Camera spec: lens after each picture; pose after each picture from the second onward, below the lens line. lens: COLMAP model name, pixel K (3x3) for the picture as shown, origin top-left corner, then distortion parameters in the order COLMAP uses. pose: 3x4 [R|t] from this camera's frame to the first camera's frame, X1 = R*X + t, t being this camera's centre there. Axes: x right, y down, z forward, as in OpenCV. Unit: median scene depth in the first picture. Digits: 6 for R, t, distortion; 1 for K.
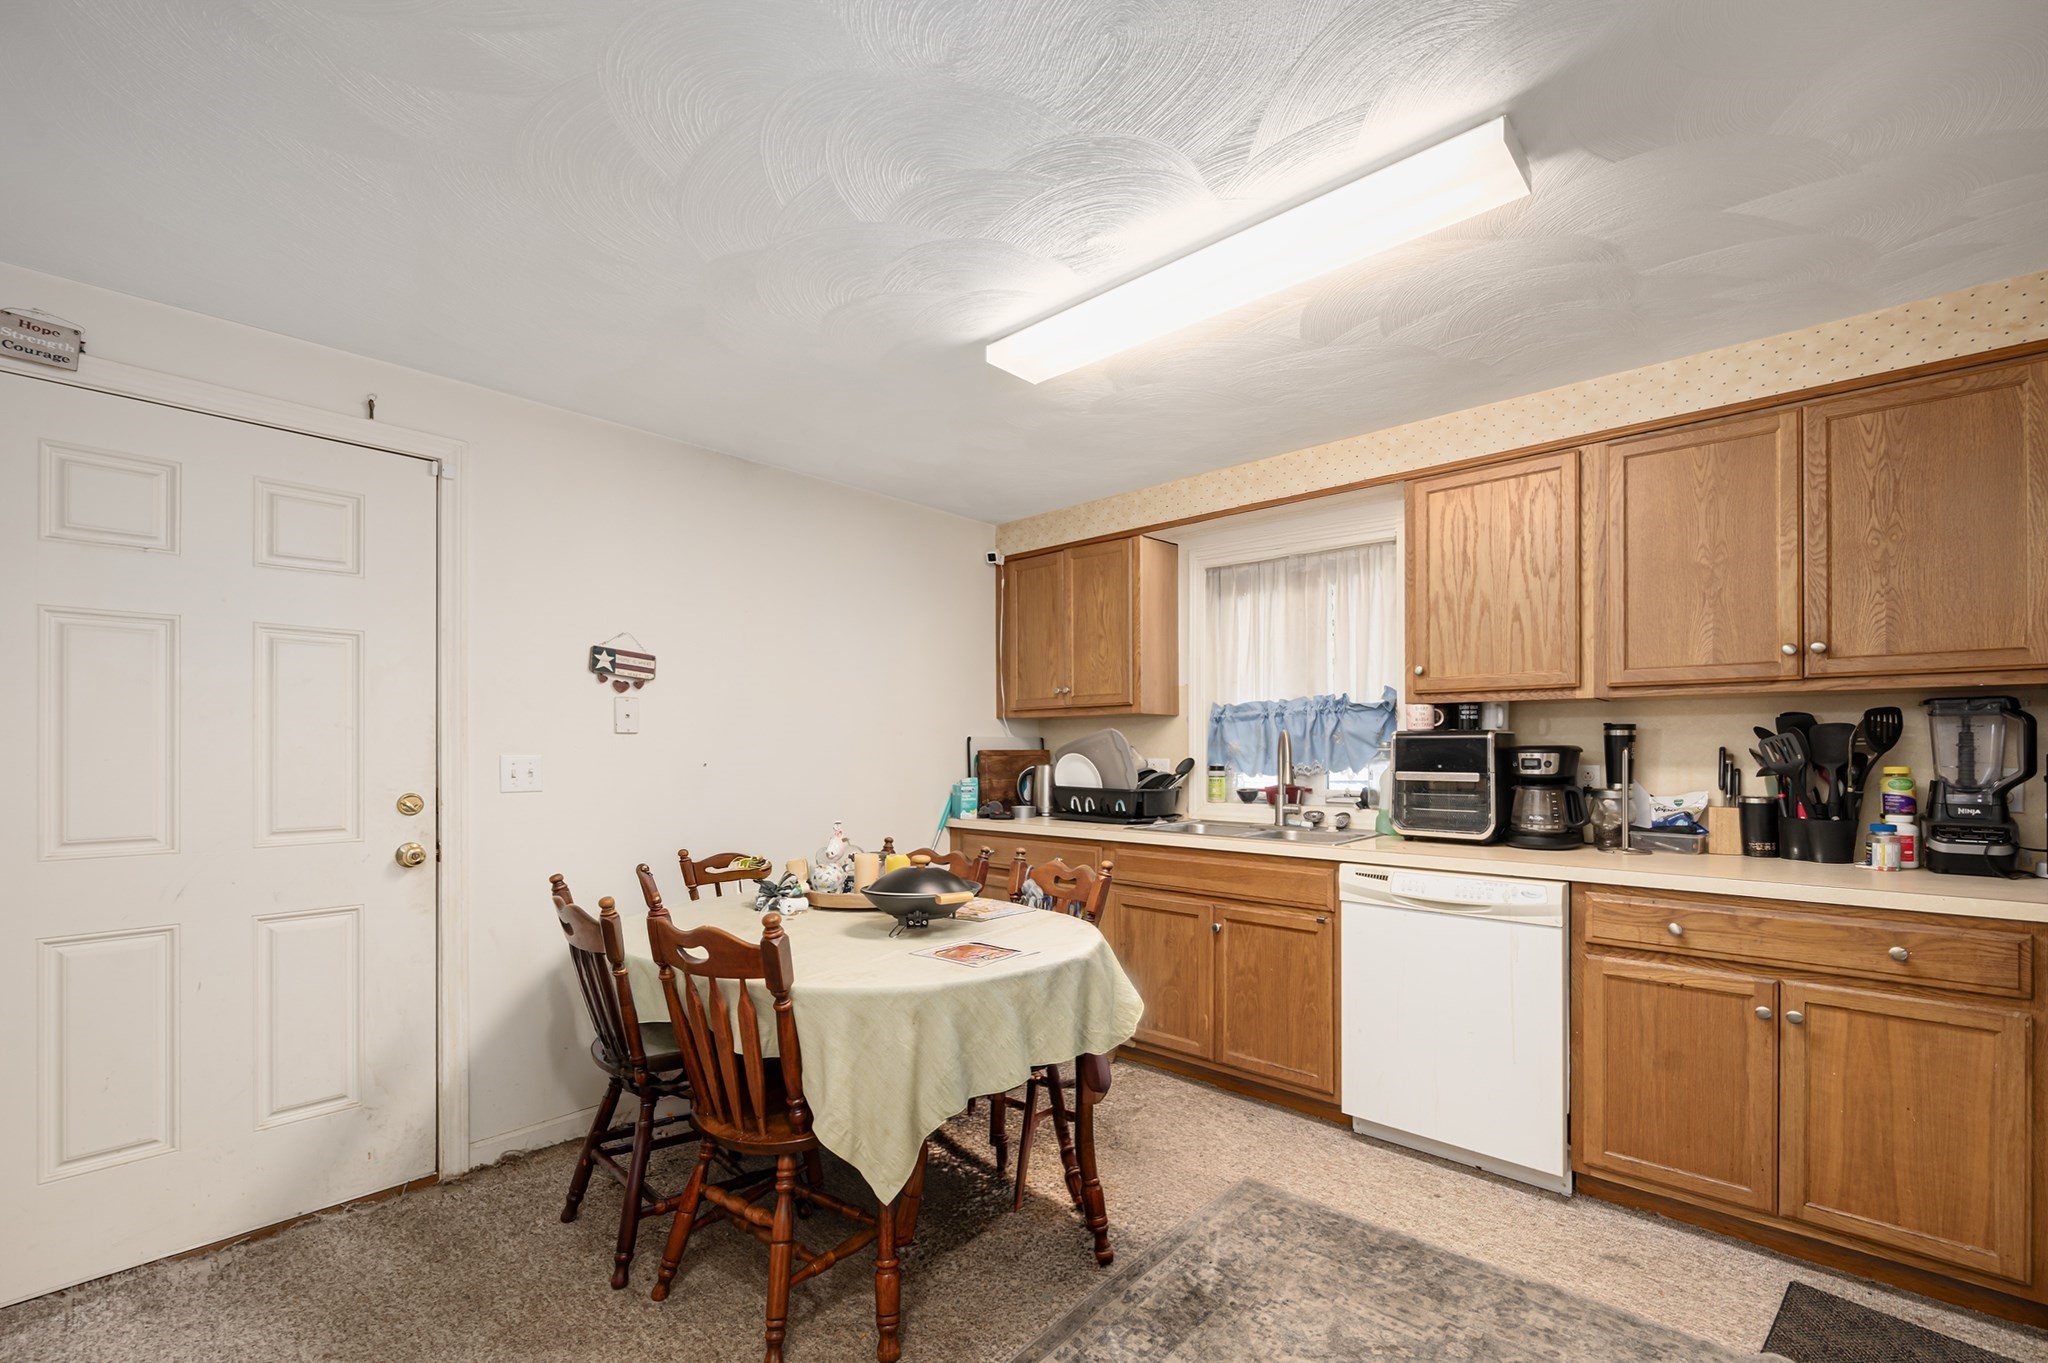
lens RADIAL K [[849.6, 0, 1024.1], [0, 849.6, 750.5], [0, 0, 1]] dist [-0.009071, -0.000018]
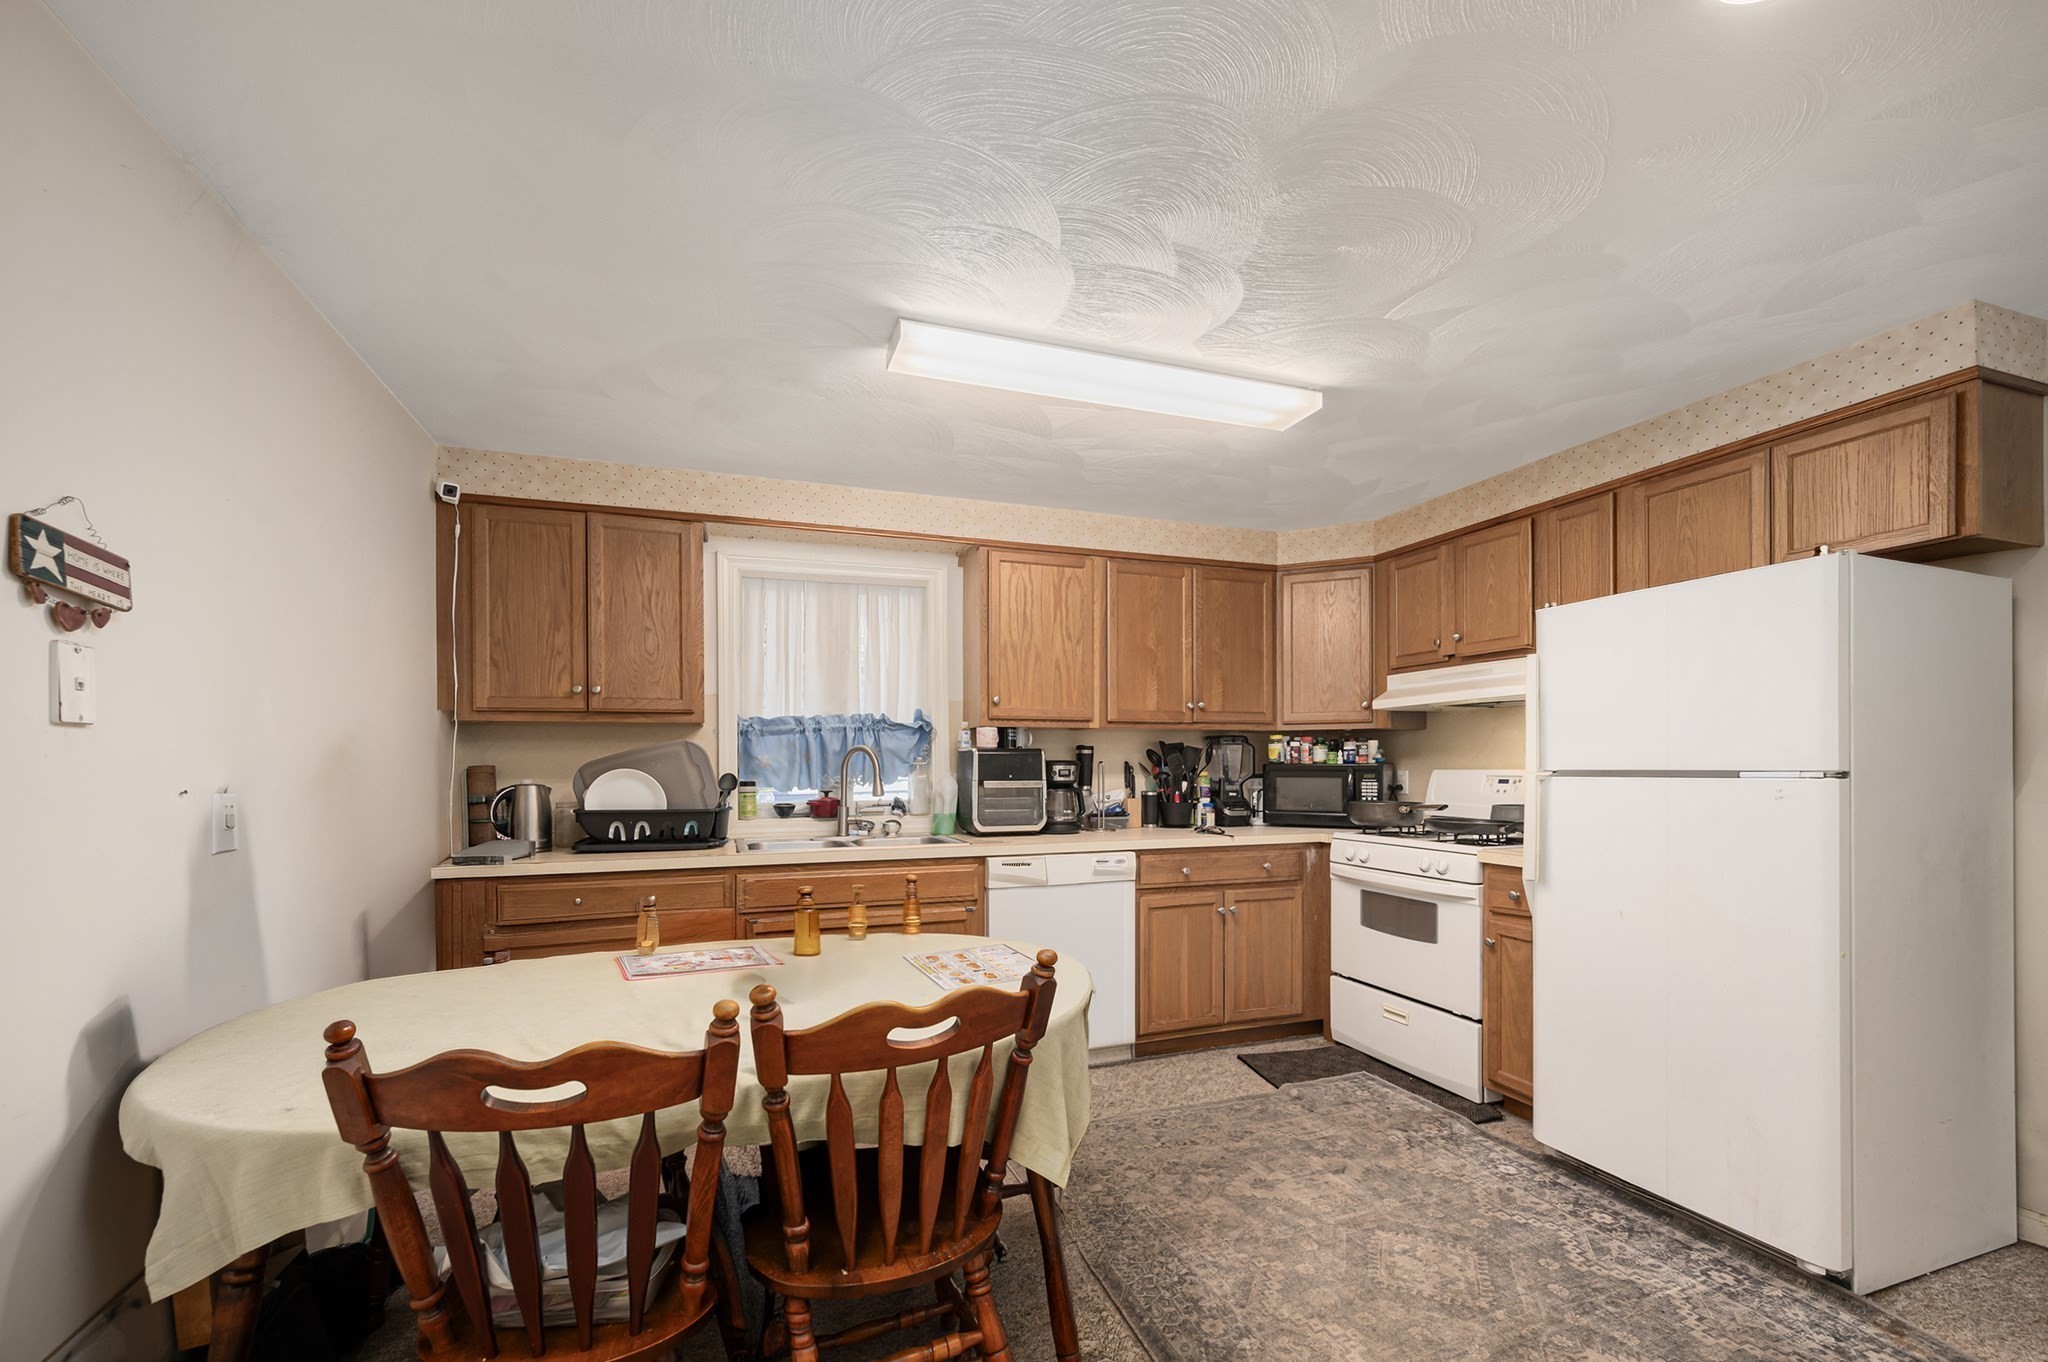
lens RADIAL K [[856.4, 0, 1037.8], [0, 856.4, 766.7], [0, 0, 1]] dist [-0.001018, -0.000080]
pose [[0.470177, -0.002974, 0.882567, -0.635424], [0.004298, 0.999990, 0.001080, 0.003086], [-0.882562, 0.003286, 0.470185, 0.352535]]
